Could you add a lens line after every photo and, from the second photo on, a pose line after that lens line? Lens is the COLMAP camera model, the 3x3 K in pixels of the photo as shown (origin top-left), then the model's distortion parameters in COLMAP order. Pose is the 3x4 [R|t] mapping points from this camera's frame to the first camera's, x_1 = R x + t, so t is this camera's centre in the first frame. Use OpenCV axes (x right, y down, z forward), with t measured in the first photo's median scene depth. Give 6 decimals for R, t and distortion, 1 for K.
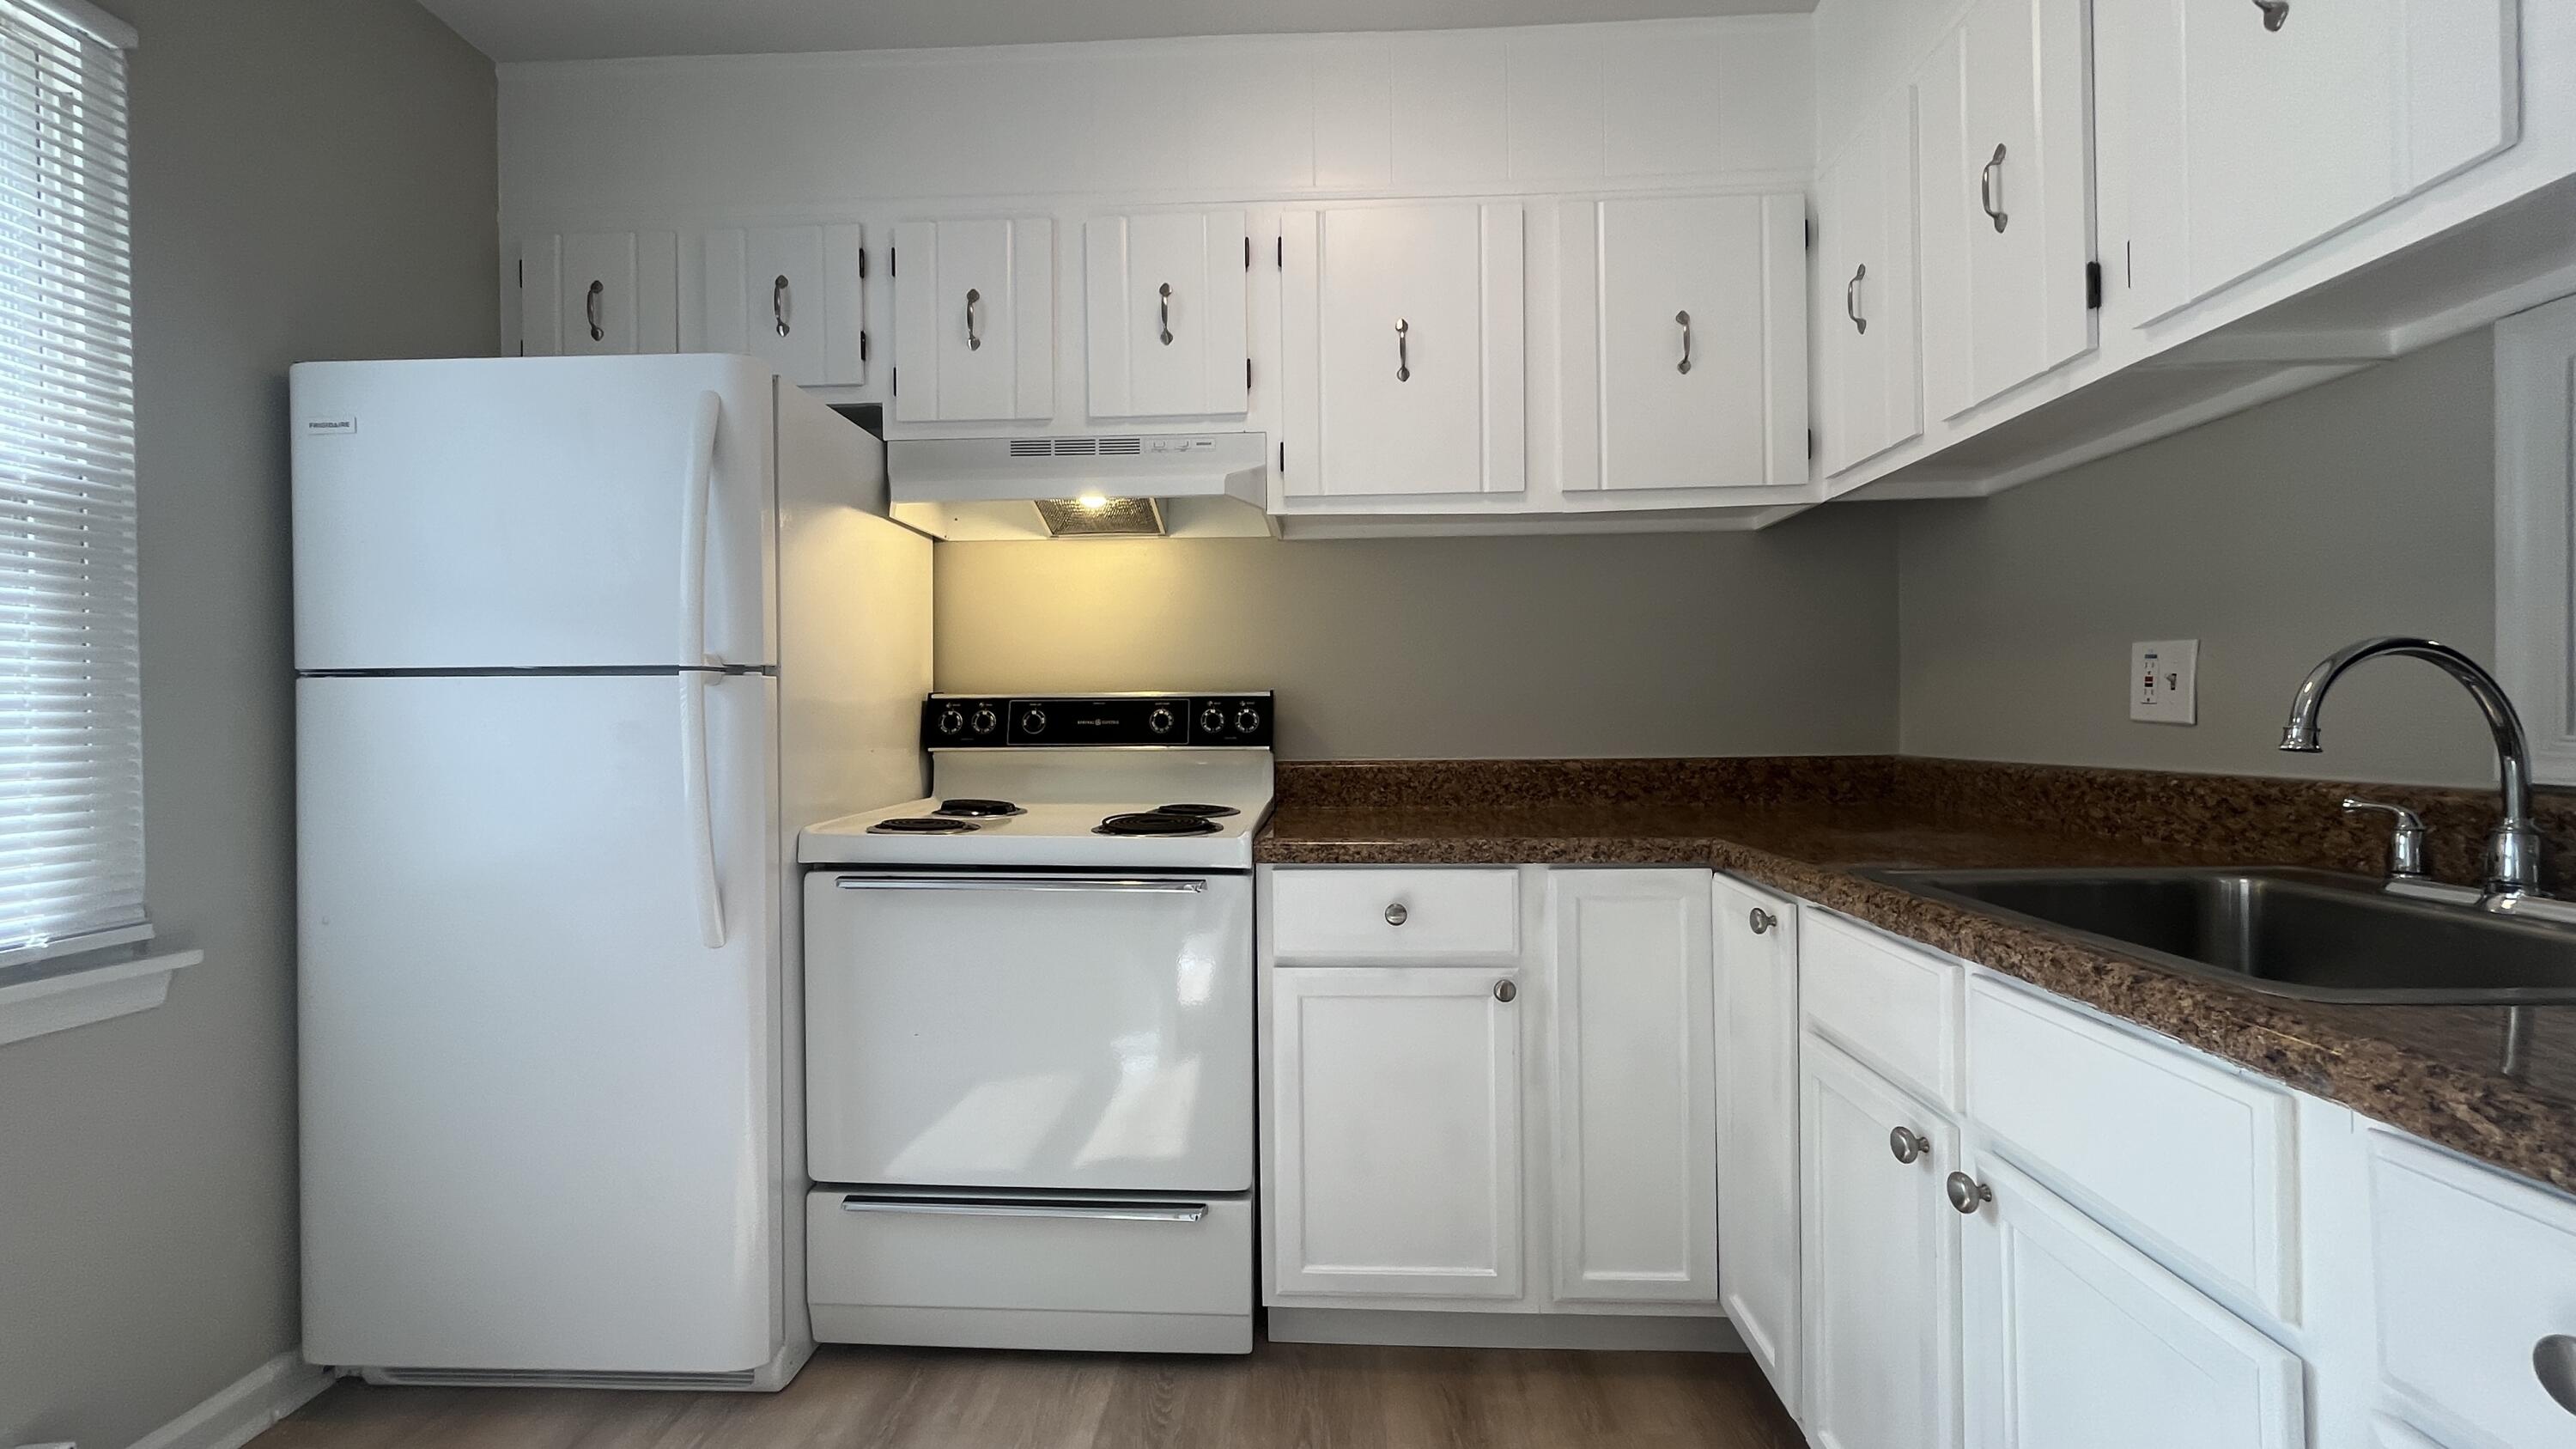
lens RADIAL K [[1034.7, 0, 1281.9], [0, 1034.7, 723.6], [0, 0, 1]] dist [-0.001360, -0.000150]
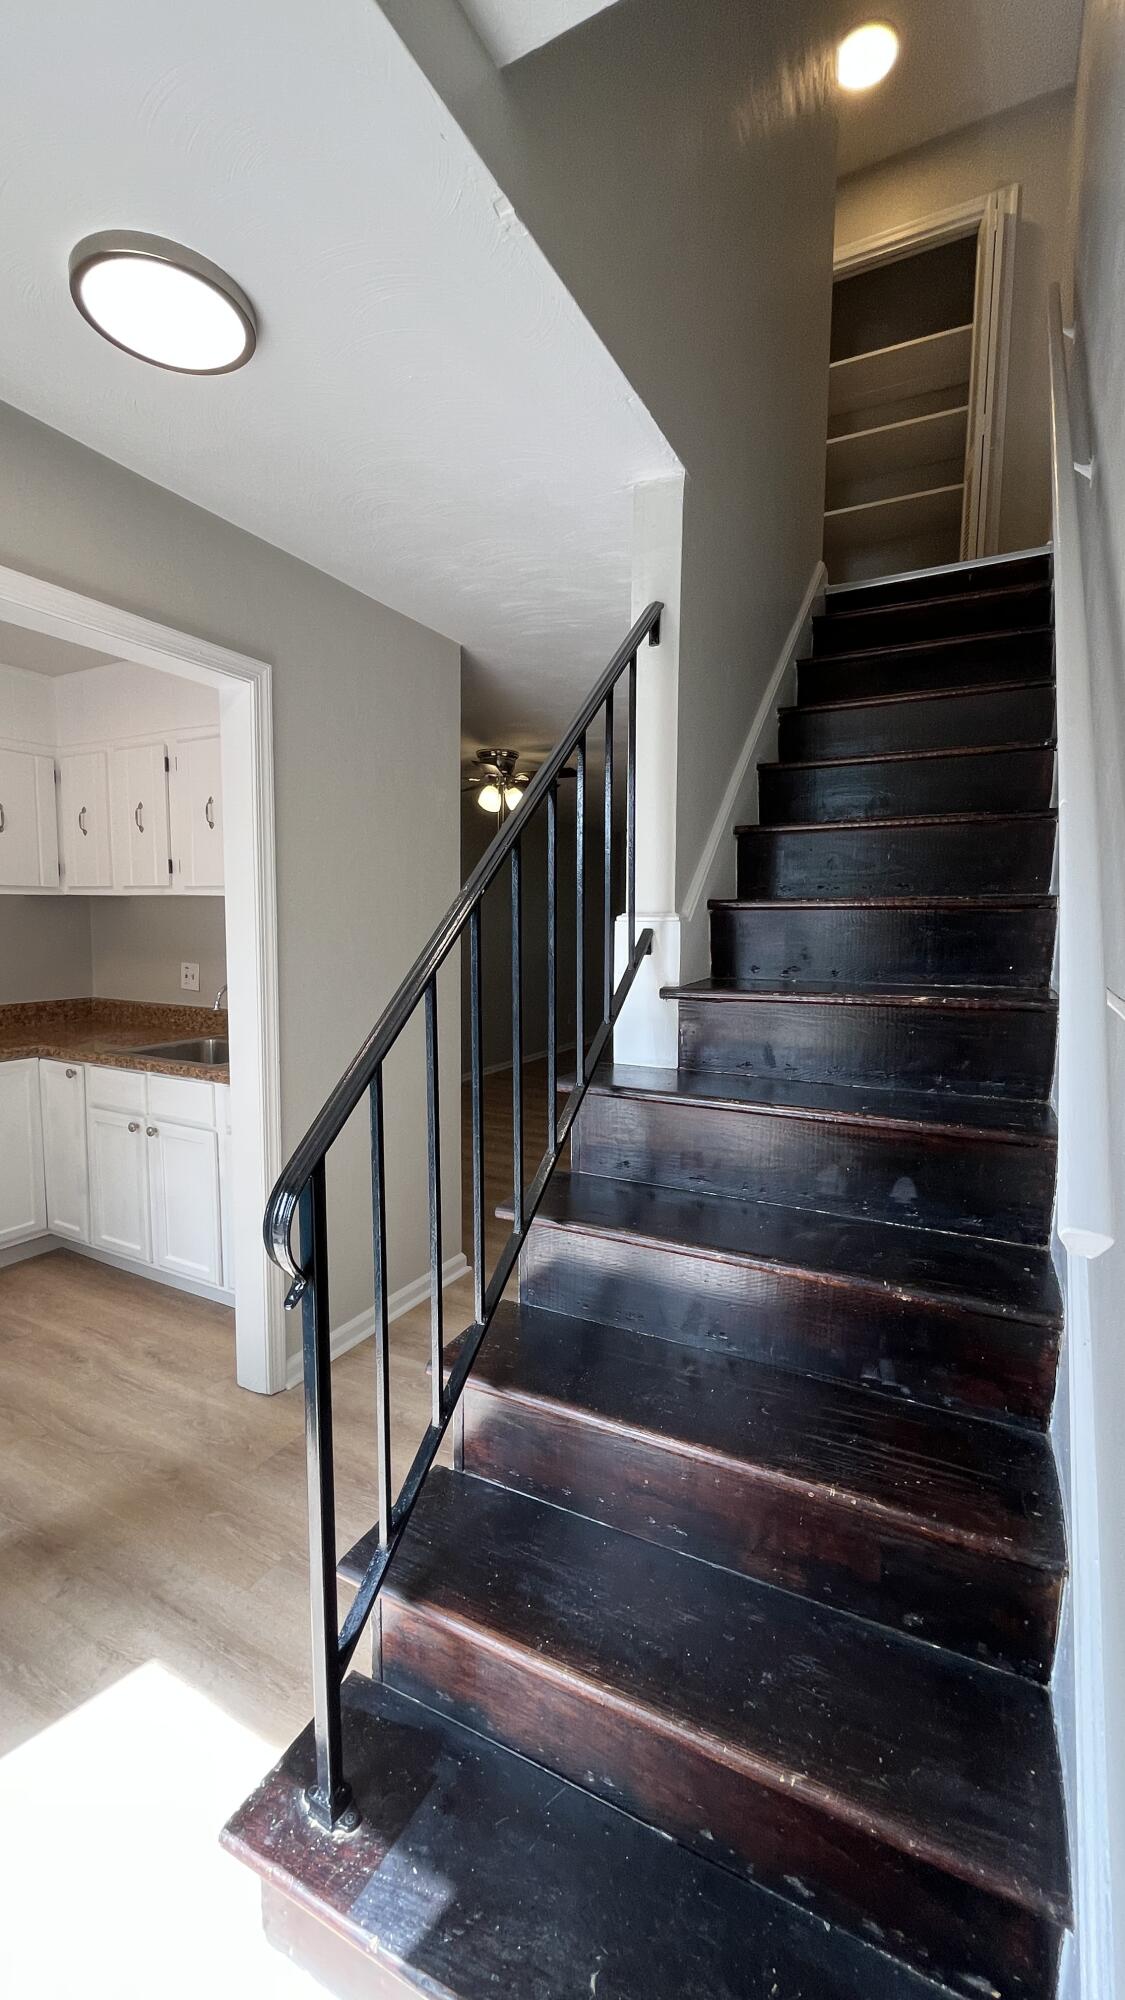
lens RADIAL K [[803.2, 0, 561.8], [0, 803.2, 997.9], [0, 0, 1]] dist [-0.001360, -0.000150]
pose [[0.416590, -0.067865, 0.906558, -0.861481], [-0.017237, 0.996441, 0.082514, -0.196276], [-0.908931, -0.050001, 0.413938, -1.001965]]
